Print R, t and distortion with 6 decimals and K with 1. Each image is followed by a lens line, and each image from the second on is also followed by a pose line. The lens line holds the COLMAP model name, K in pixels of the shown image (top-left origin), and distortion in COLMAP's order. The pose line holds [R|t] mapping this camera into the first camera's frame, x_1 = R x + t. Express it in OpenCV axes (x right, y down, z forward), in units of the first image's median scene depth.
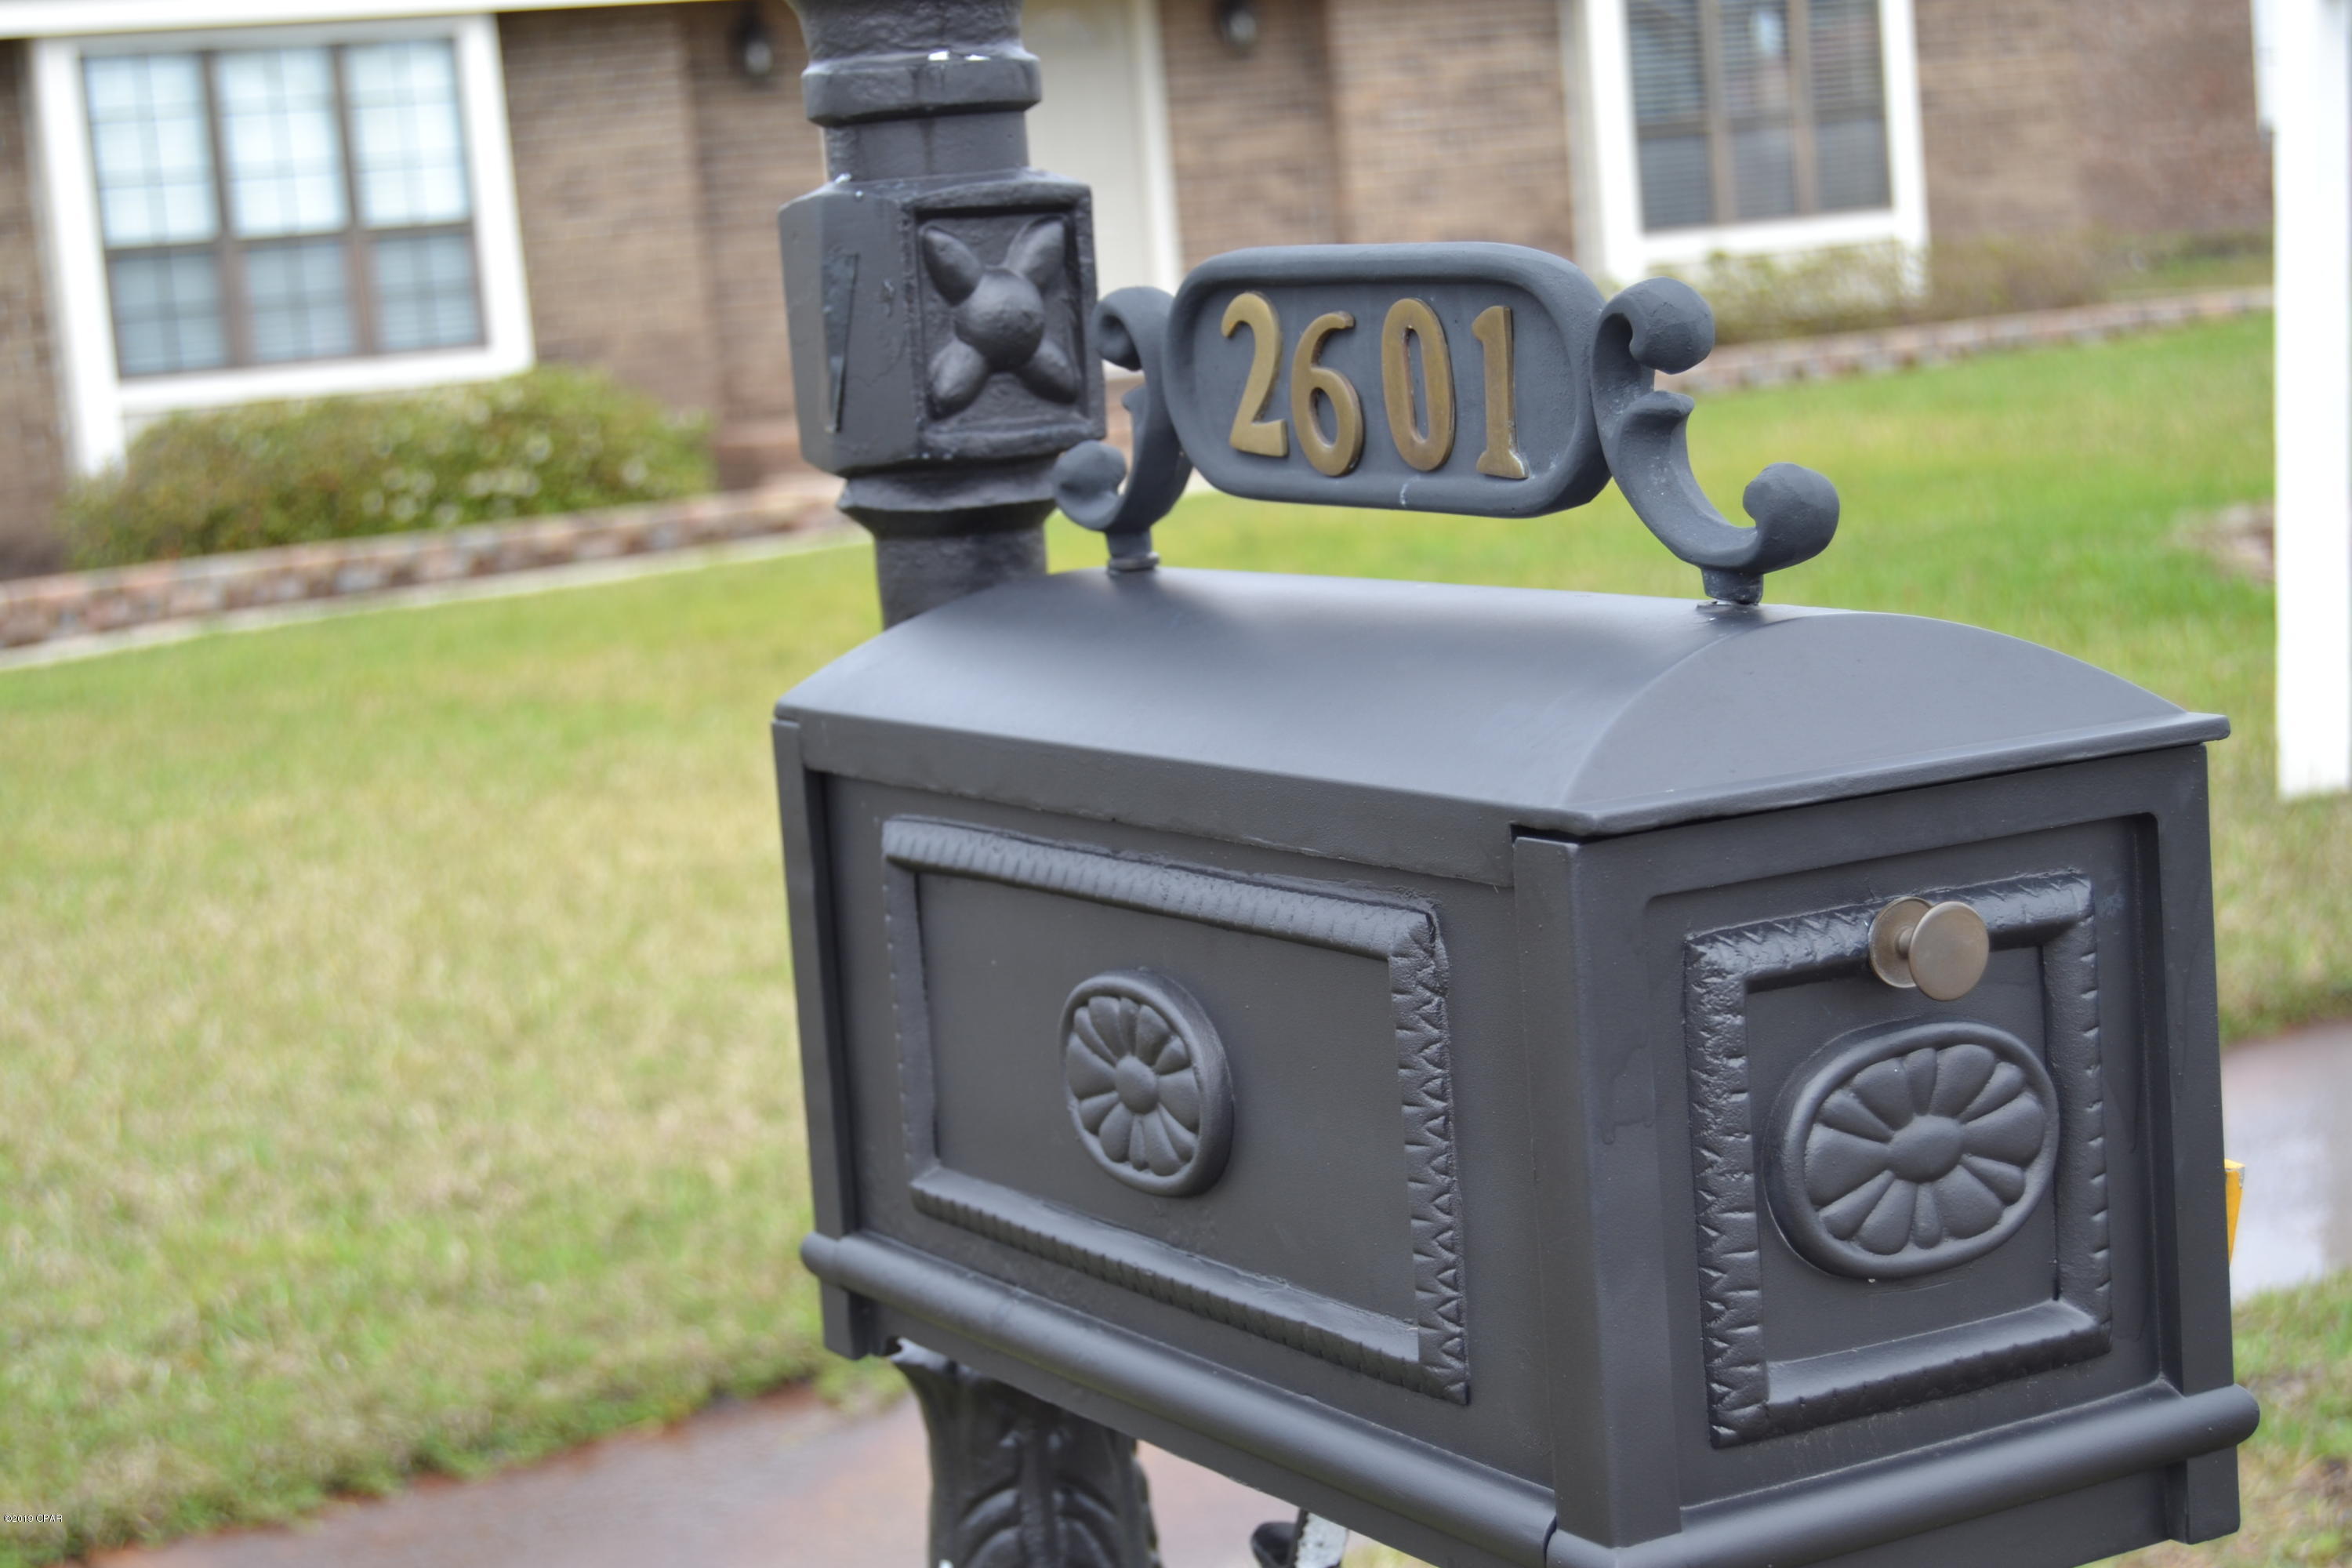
lens RADIAL K [[4223.6, 0, 1176.0], [0, 4223.6, 784.0], [0, 0, 1]] dist [0.008334, -0.000132]
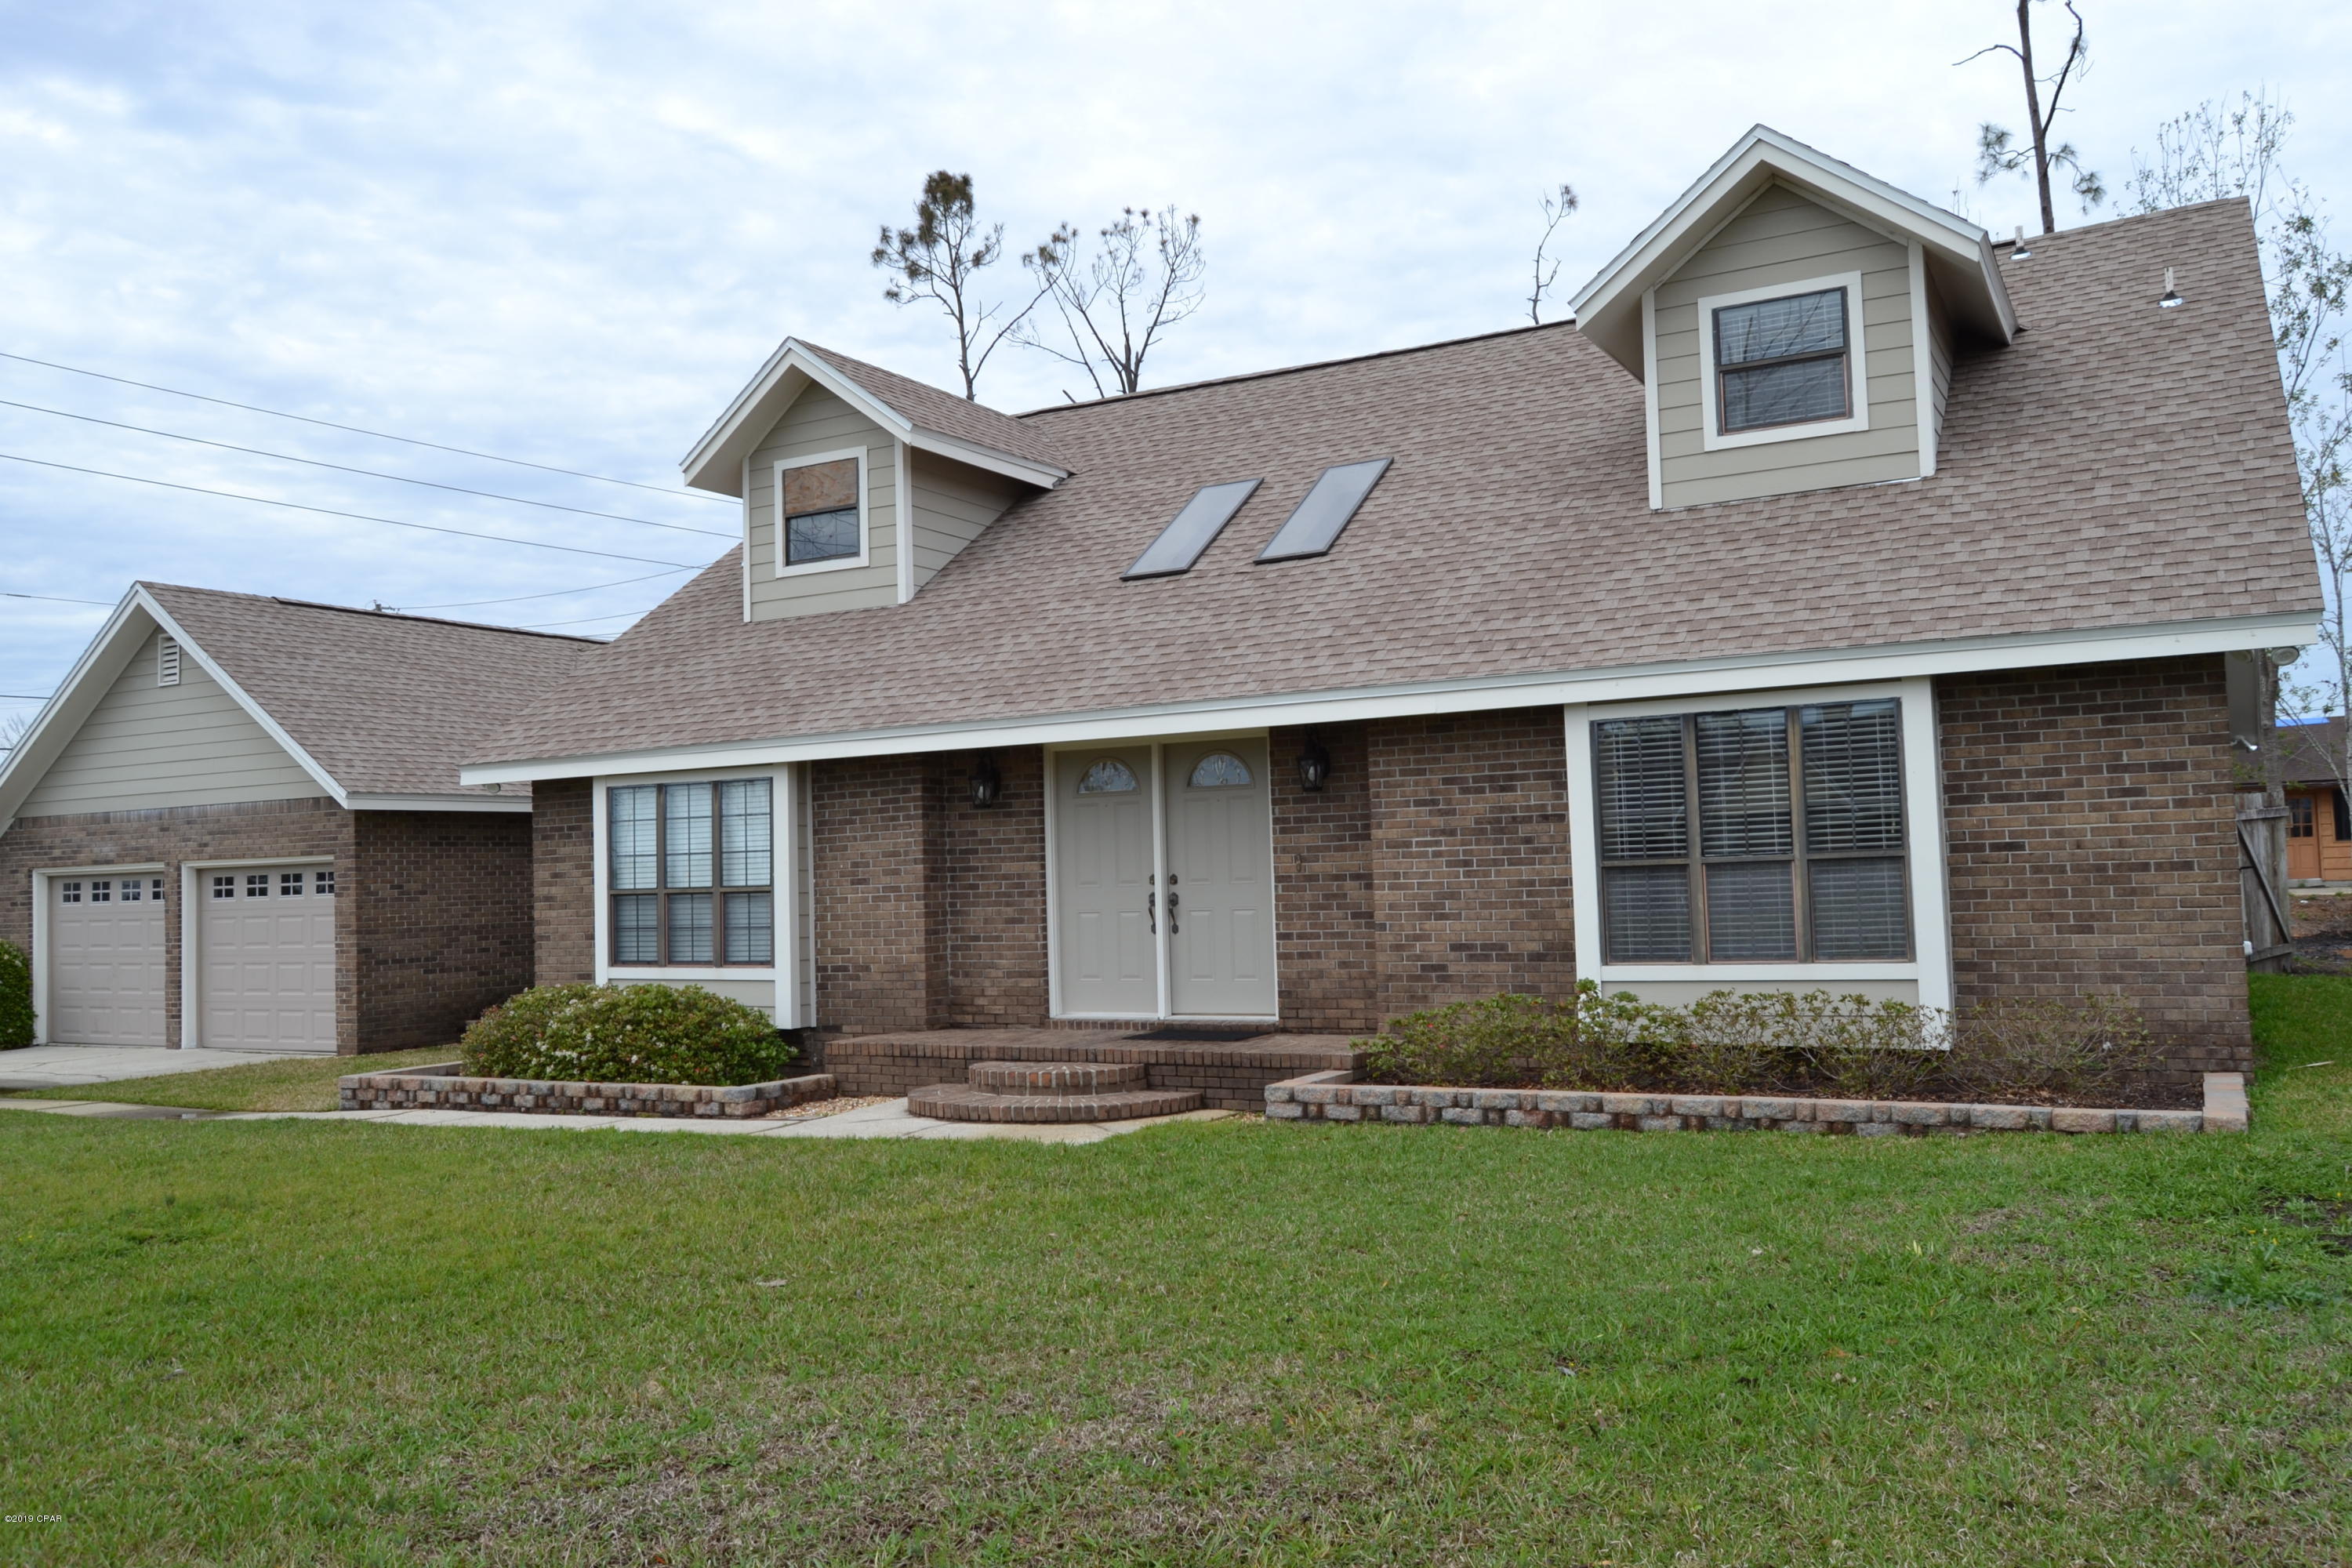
lens RADIAL K [[1831.1, 0, 1171.7], [0, 1831.1, 786.3], [0, 0, 1]] dist [-0.022227, 0.017422]
pose [[0.535461, 0.028336, -0.844085, 0.529181], [-0.129055, 0.990445, -0.048619, -0.159629], [0.834642, 0.134967, 0.534001, 0.747547]]
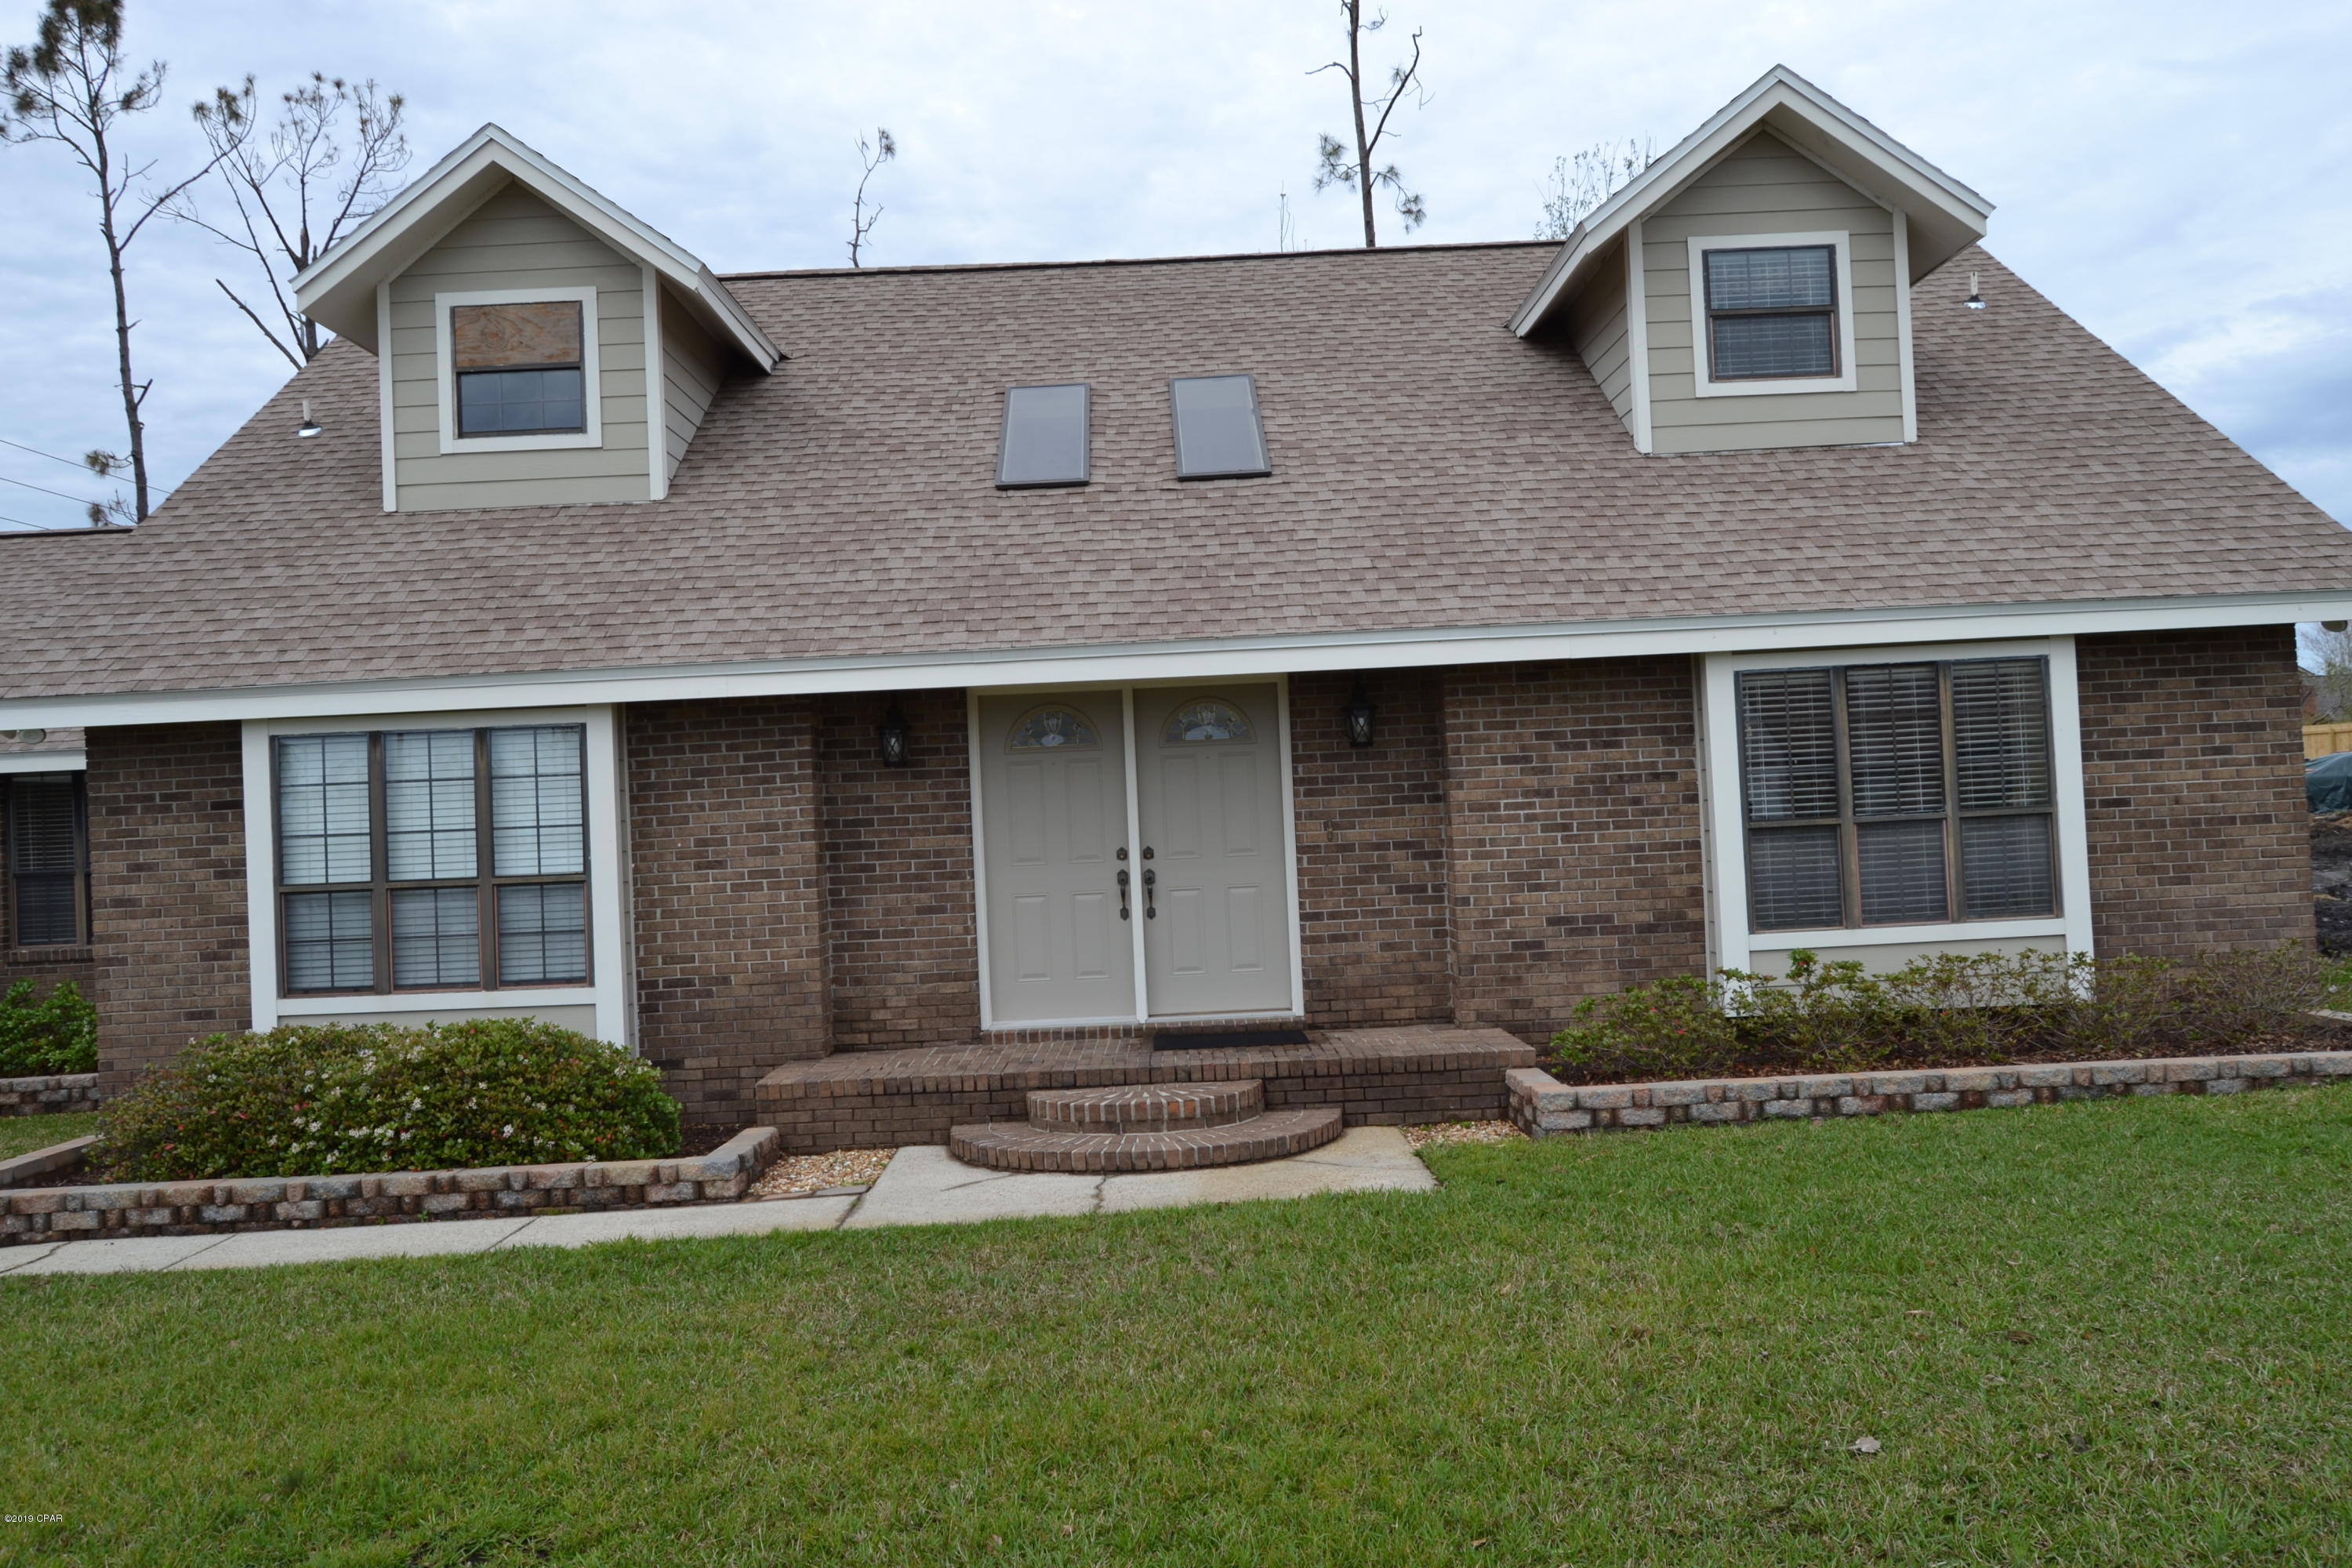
lens RADIAL K [[1831.1, 0, 1171.7], [0, 1831.1, 786.3], [0, 0, 1]] dist [-0.022227, 0.017422]
pose [[0.878558, 0.038778, -0.476060, 0.228756], [-0.094056, 0.991229, -0.092837, -0.127272], [0.468284, 0.126339, 0.874499, 0.624906]]
